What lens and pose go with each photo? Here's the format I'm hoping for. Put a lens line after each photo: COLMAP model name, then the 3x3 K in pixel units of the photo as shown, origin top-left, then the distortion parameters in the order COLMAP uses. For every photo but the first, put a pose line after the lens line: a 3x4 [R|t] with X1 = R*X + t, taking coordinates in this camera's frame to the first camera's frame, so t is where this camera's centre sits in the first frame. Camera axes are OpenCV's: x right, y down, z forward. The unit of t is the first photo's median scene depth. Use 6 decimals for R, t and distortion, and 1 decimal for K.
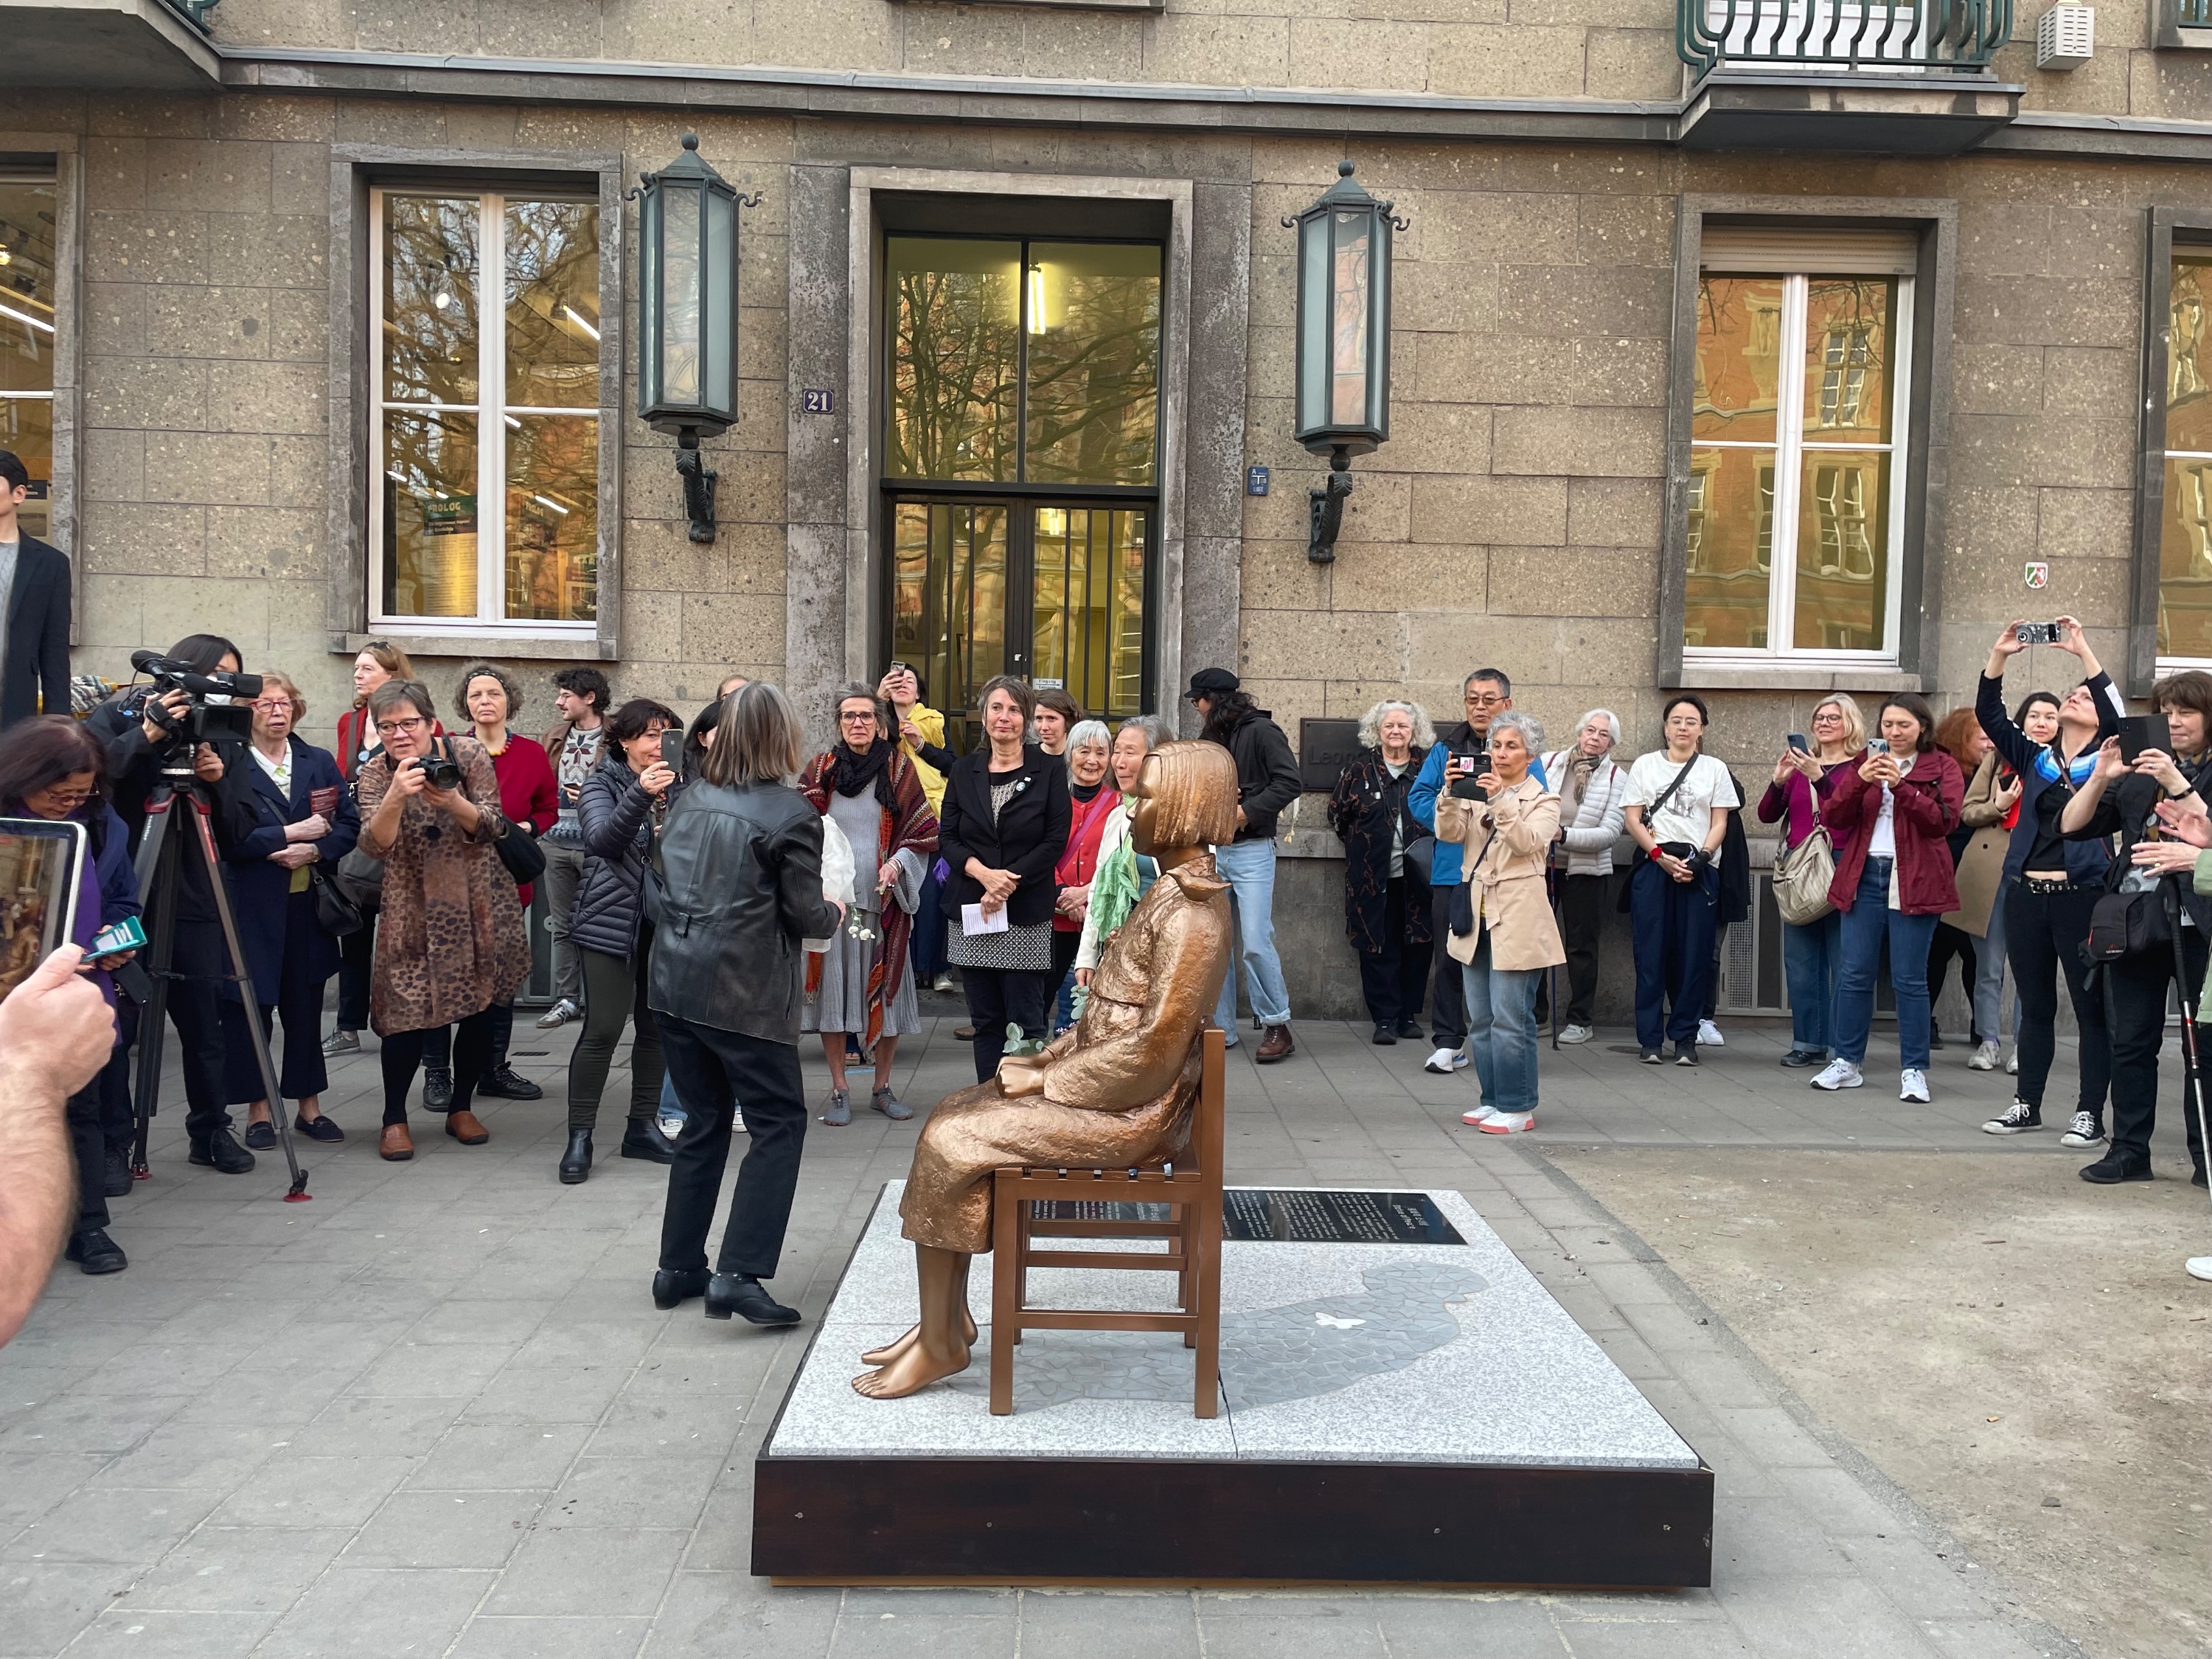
lens RADIAL K [[1701.8, 0, 1134.1], [0, 1701.8, 817.6], [0, 0, 1]] dist [0.093440, -0.114445]
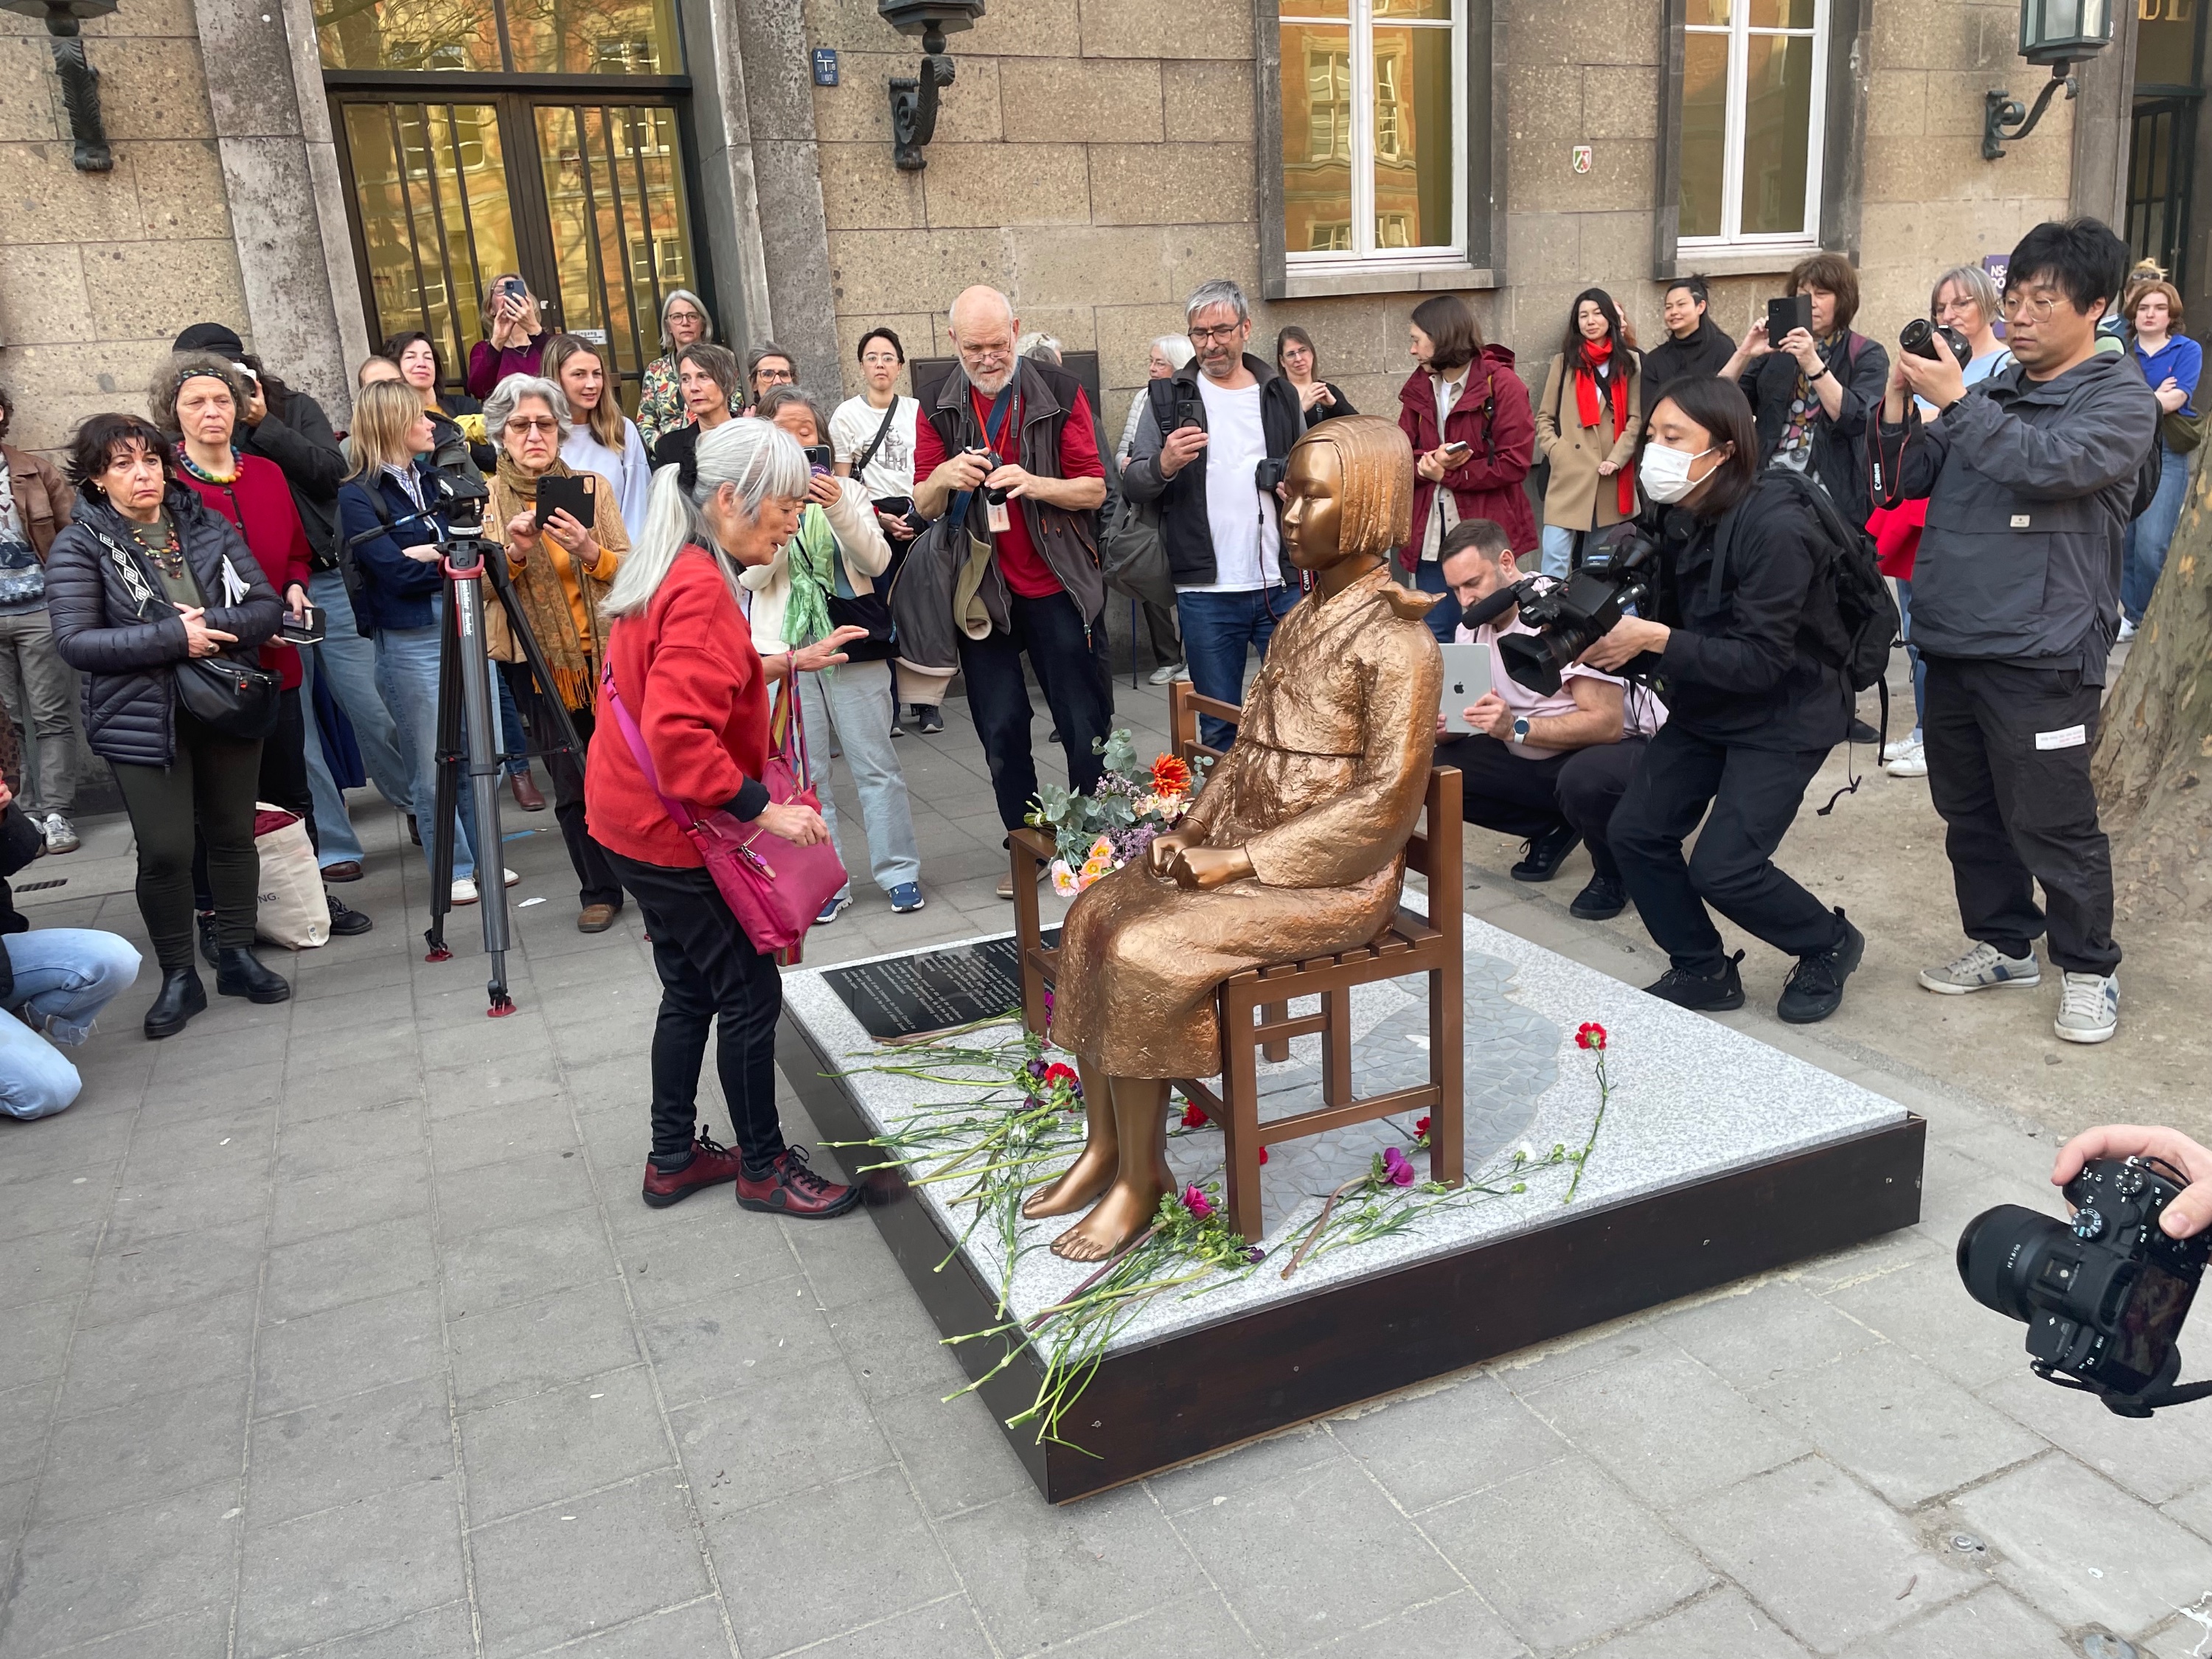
lens RADIAL K [[1701.8, 0, 1183.6], [0, 1701.8, 841.6], [0, 0, 1]] dist [0.093440, -0.114445]
pose [[0.920603, -0.173509, 0.349834, -0.132083], [0.090132, 0.966088, 0.241971, -0.020385], [-0.379955, -0.191228, 0.905023, 0.097536]]
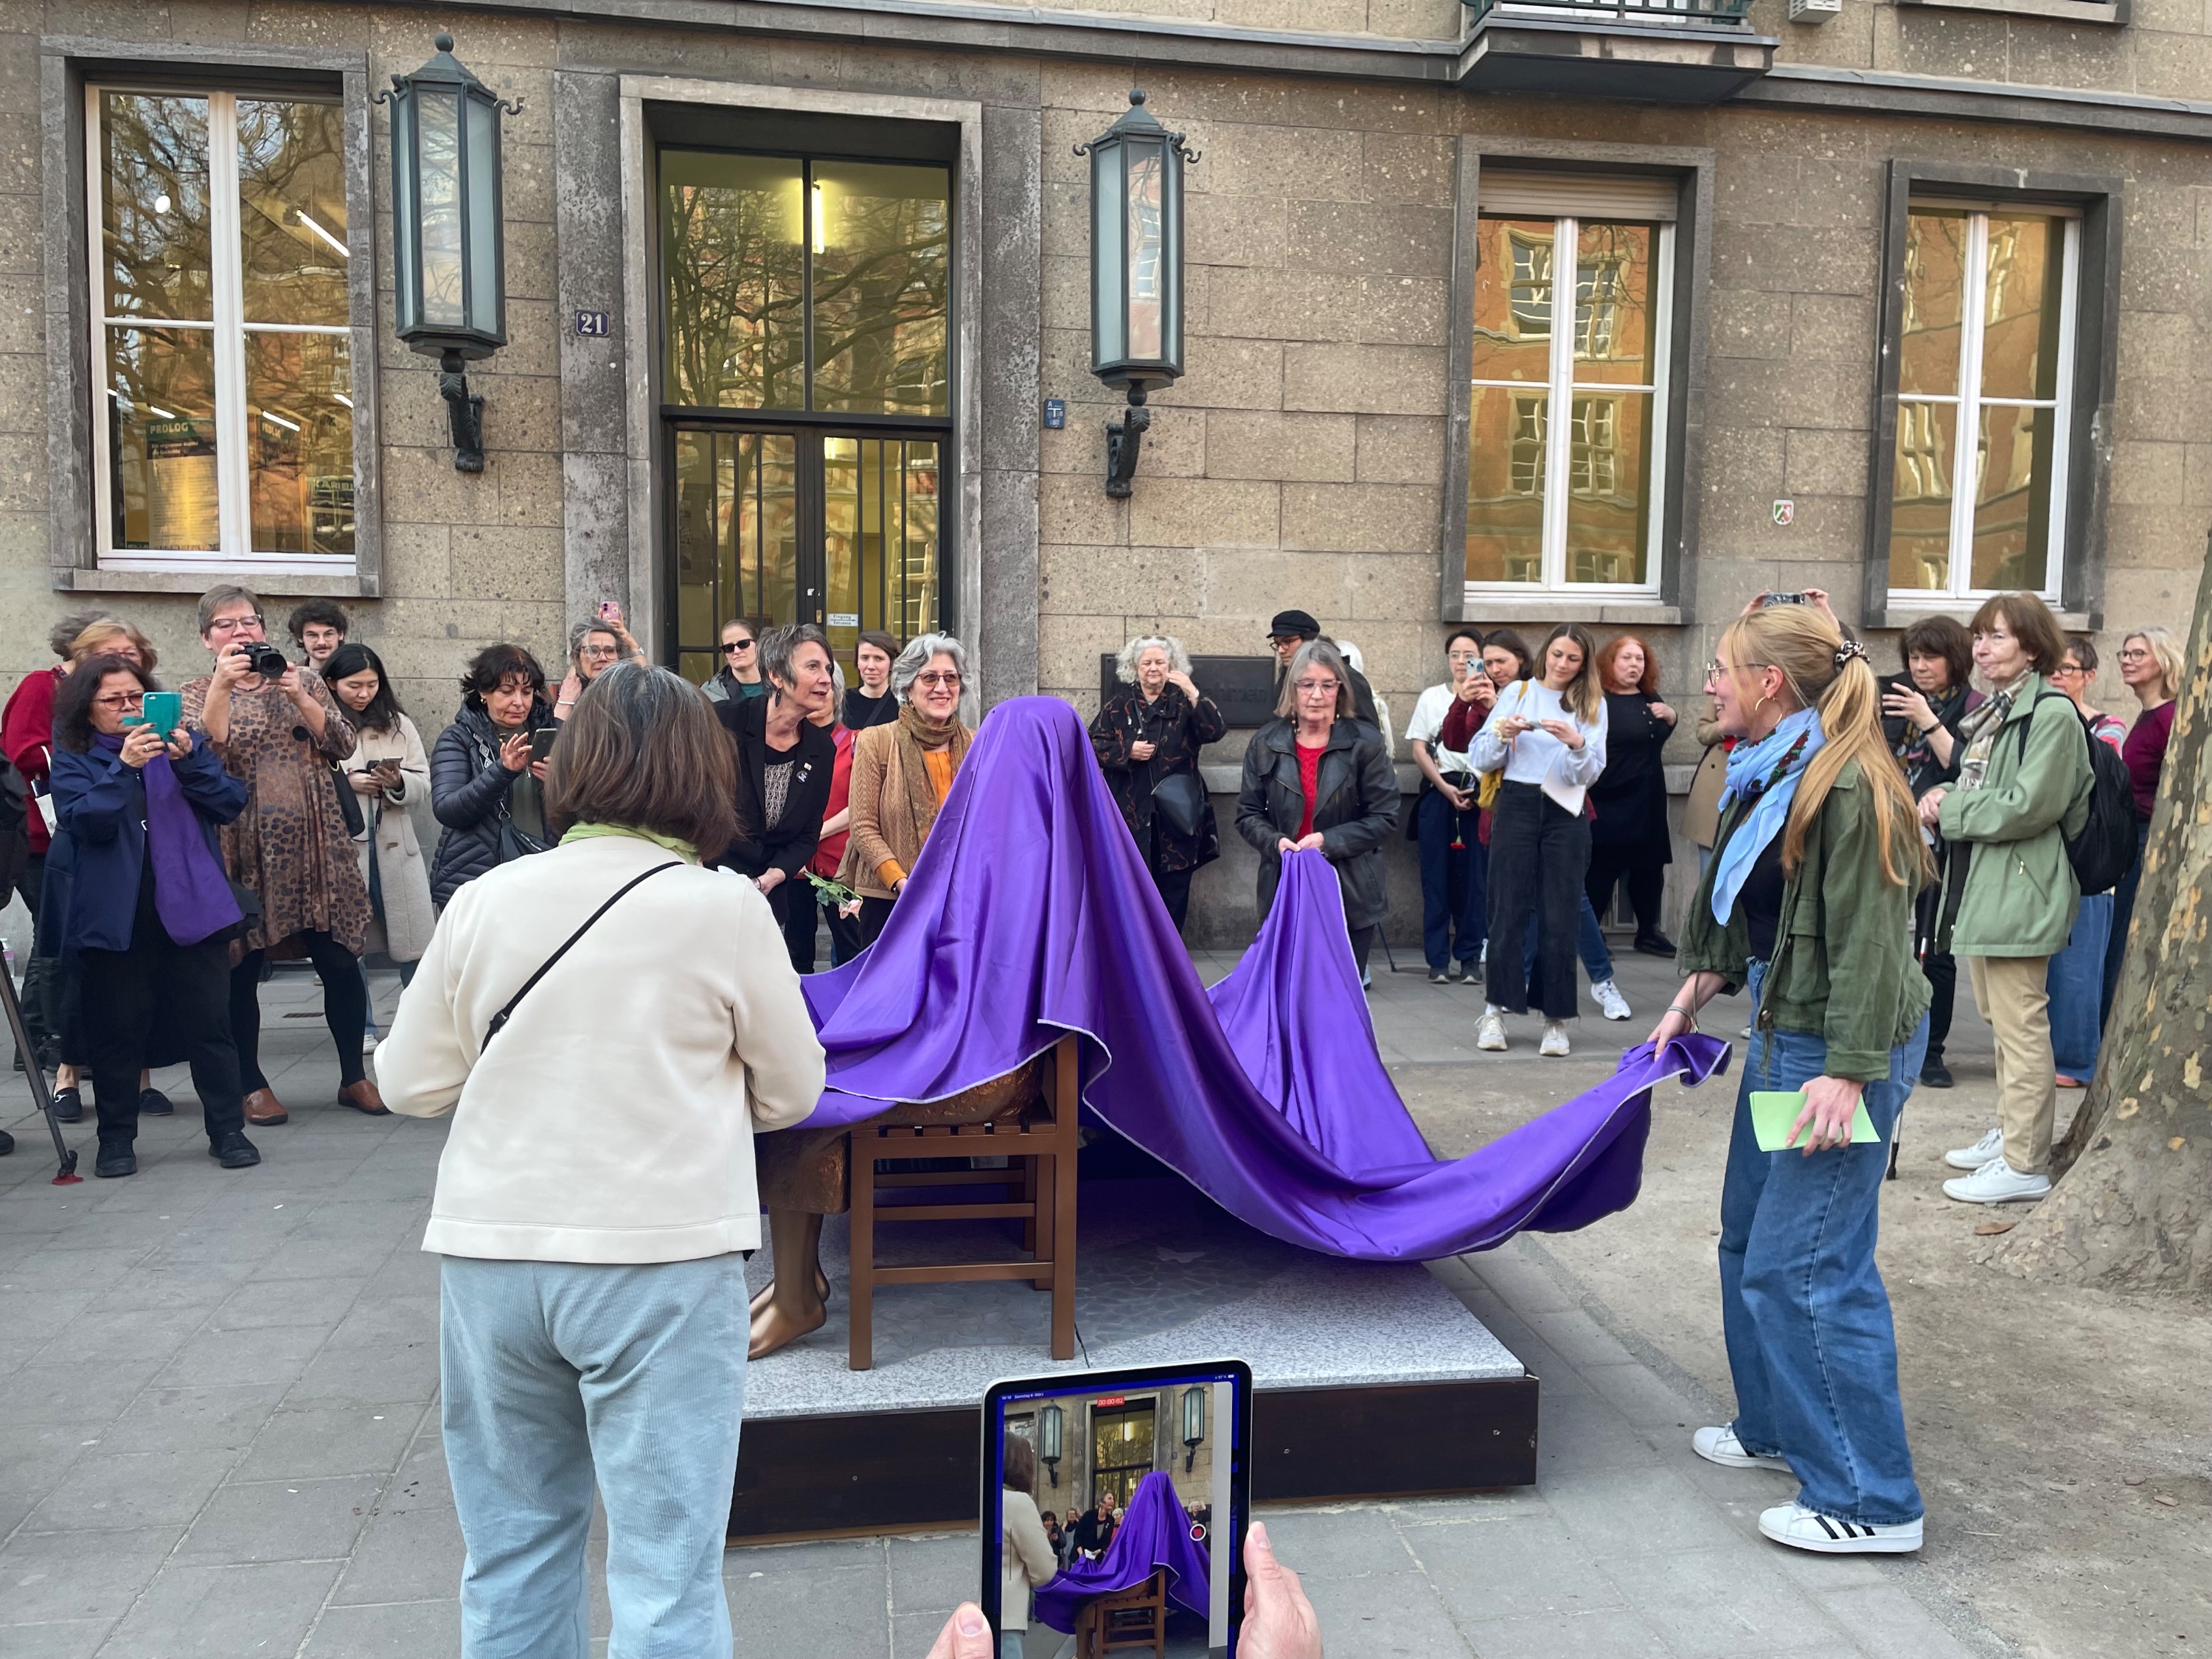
lens RADIAL K [[1701.8, 0, 1140.7], [0, 1701.8, 823.4], [0, 0, 1]] dist [0.093440, -0.114445]
pose [[0.990964, -0.020984, 0.132479, -0.014770], [0.014660, 0.998714, 0.048525, -0.007122], [-0.133327, -0.046145, 0.989997, -0.002832]]
